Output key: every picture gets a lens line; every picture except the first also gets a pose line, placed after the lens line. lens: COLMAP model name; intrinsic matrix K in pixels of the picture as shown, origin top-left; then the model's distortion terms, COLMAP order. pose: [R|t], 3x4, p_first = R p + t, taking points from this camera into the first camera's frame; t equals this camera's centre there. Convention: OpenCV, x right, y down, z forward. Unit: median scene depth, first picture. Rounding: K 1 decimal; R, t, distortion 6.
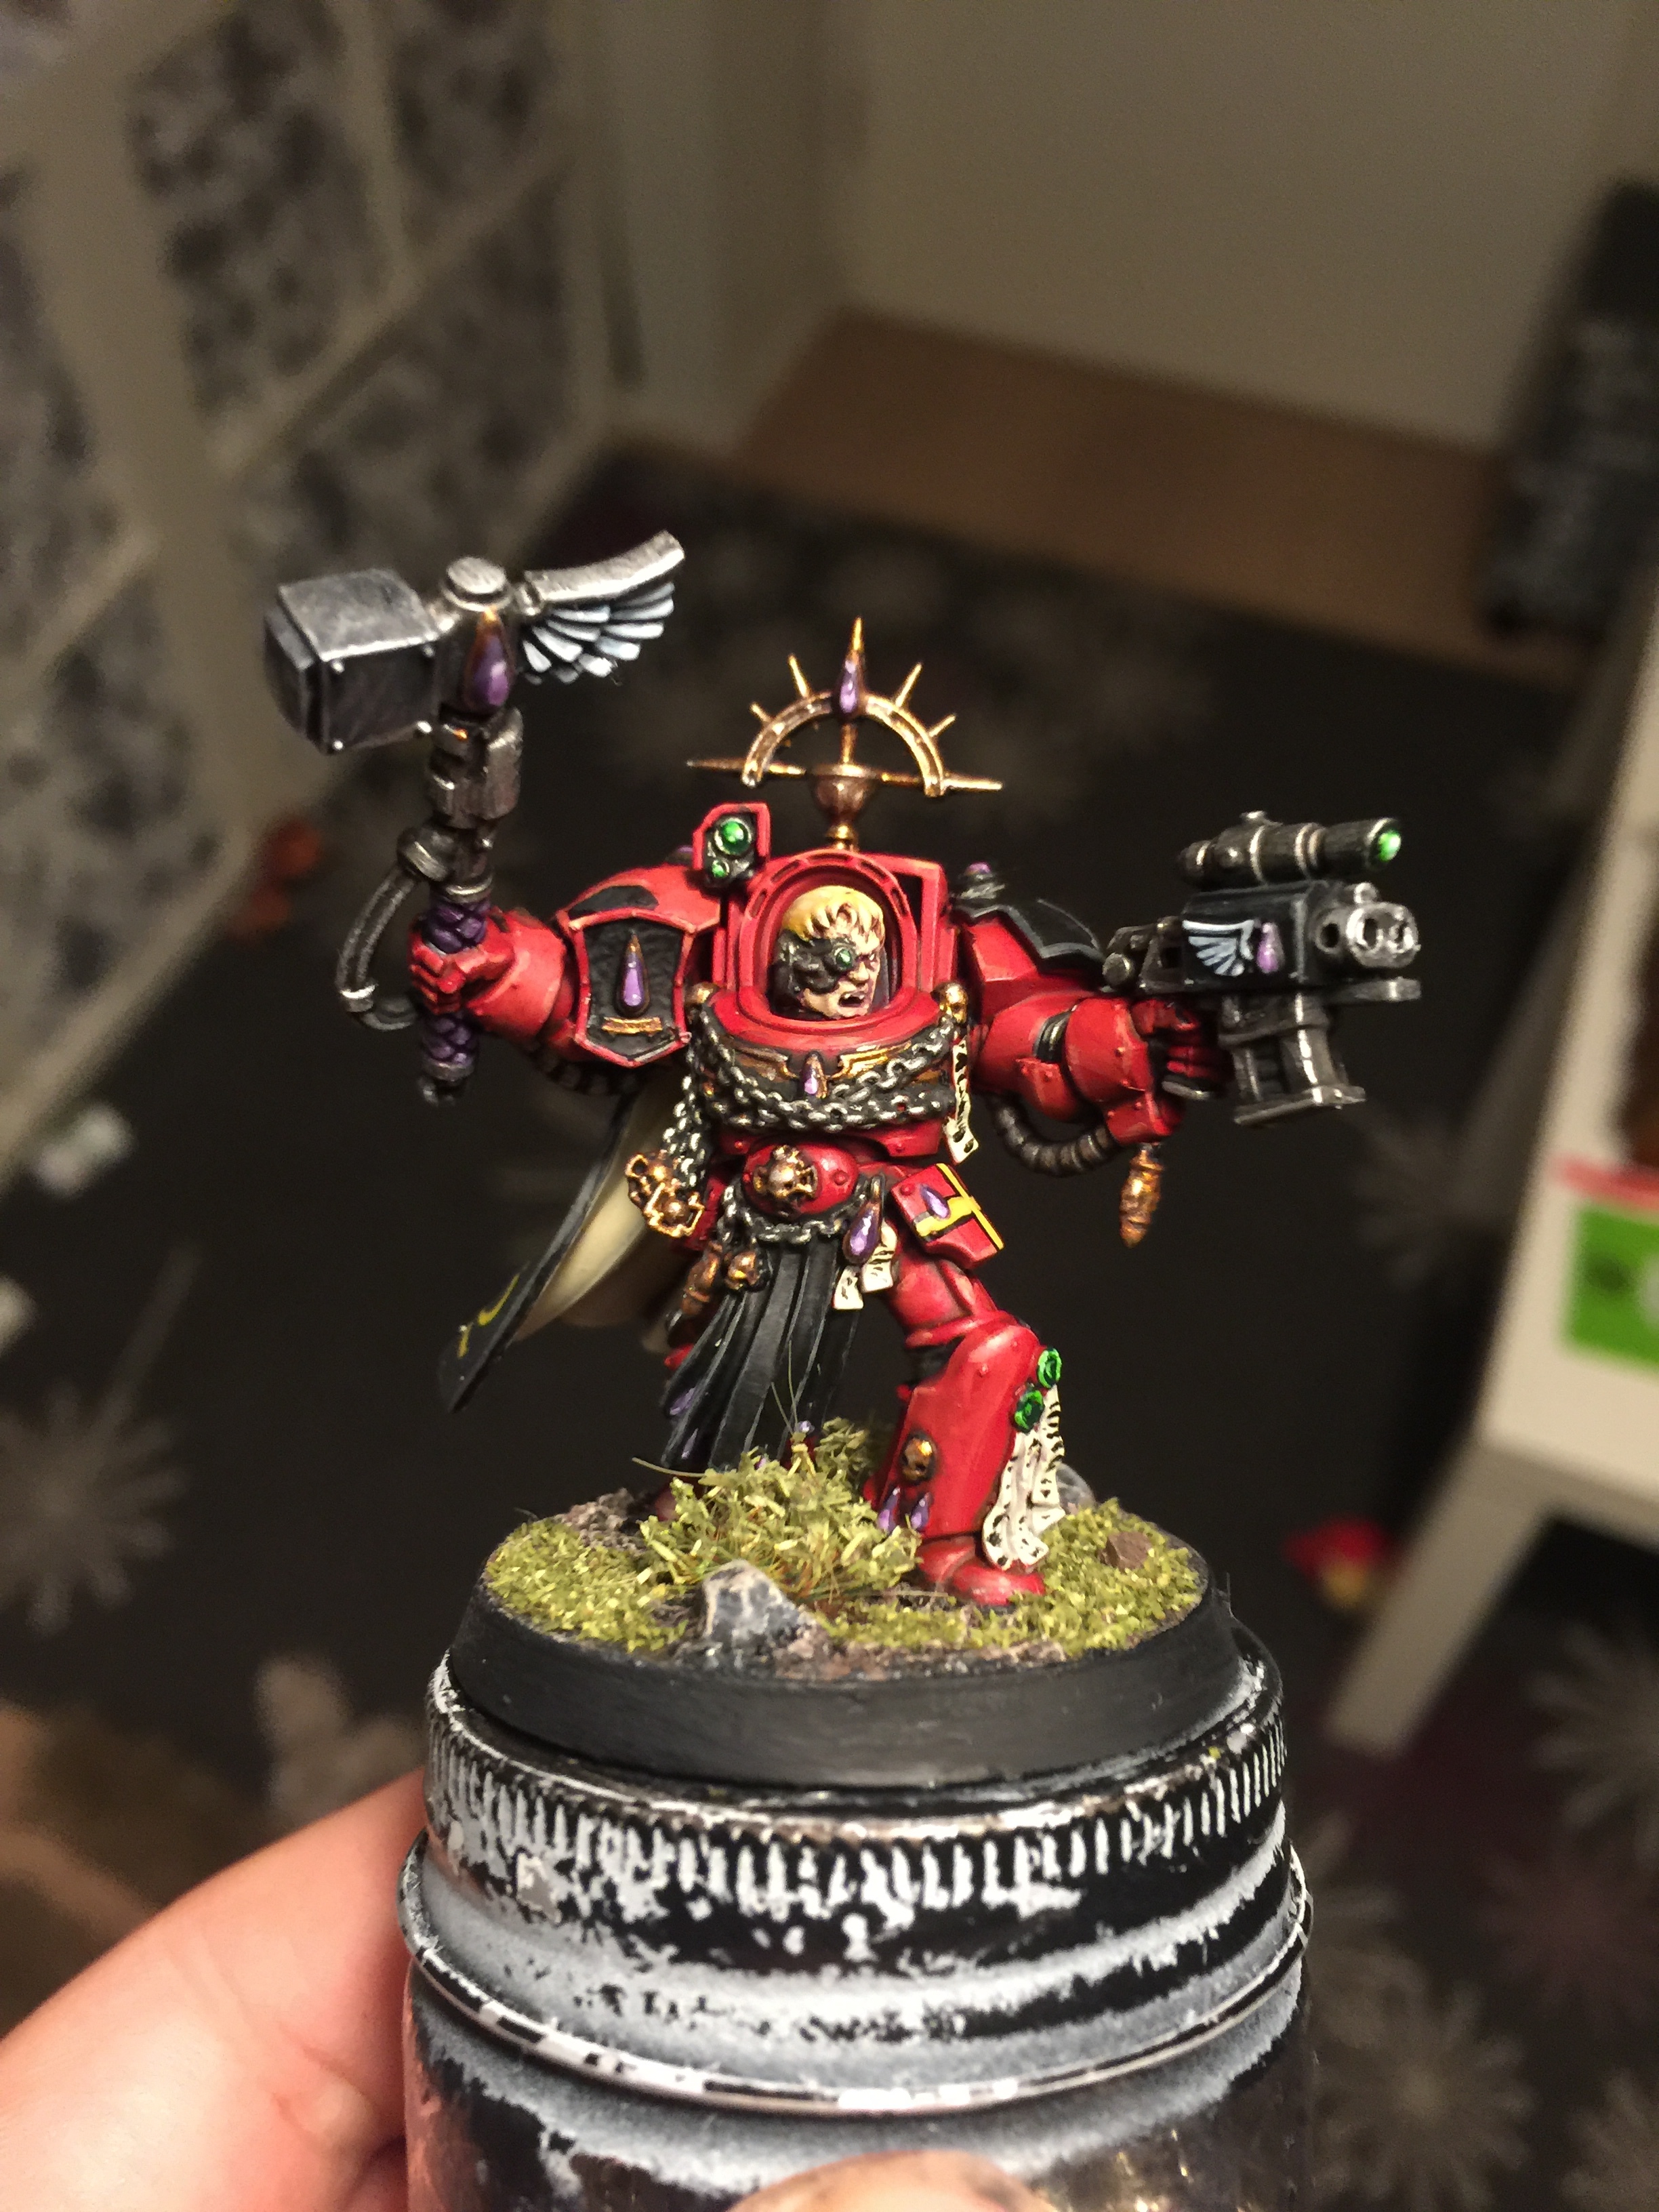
lens RADIAL K [[1955.1, 0, 828.1], [0, 1955.1, 1103.0], [0, 0, 1]] dist [0.072426, -0.116596]
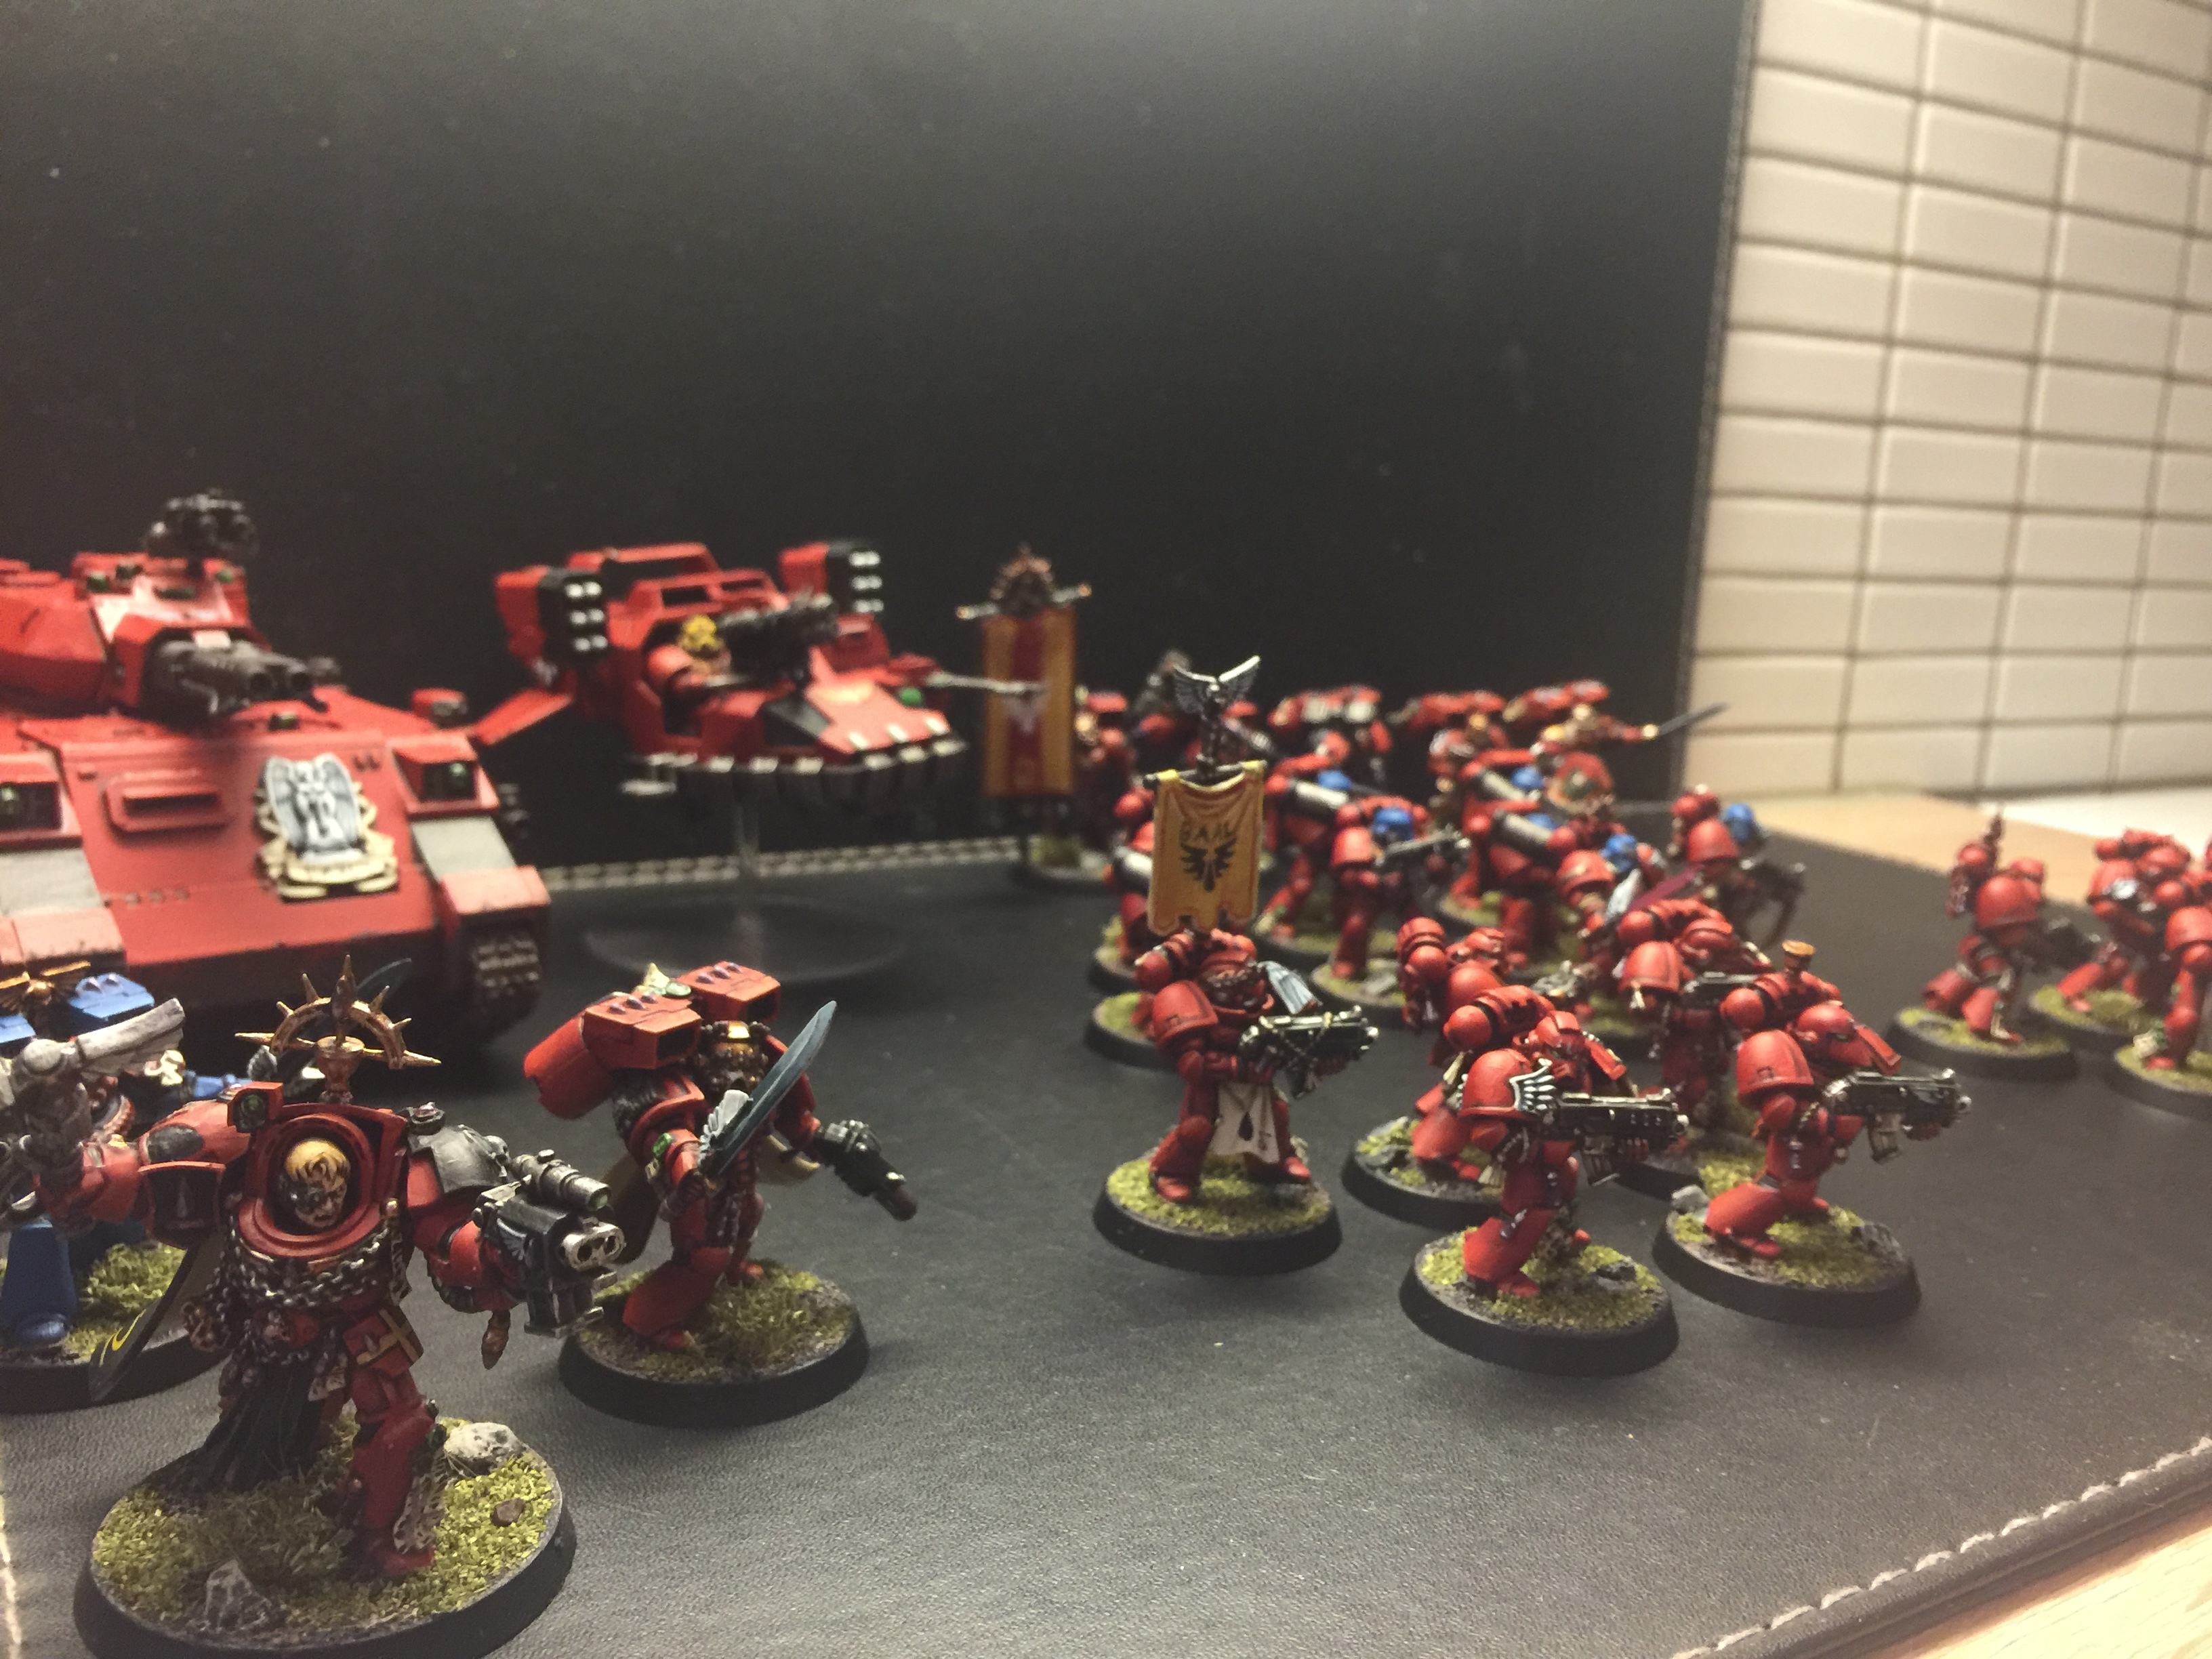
lens RADIAL K [[1955.1, 0, 1143.7], [0, 1955.1, 792.3], [0, 0, 1]] dist [0.072426, -0.116596]
pose [[0.983484, 0.037069, 0.177157, 0.389293], [-0.060784, 0.989600, 0.130372, -0.676127], [-0.170481, -0.138987, 0.975509, -0.697588]]
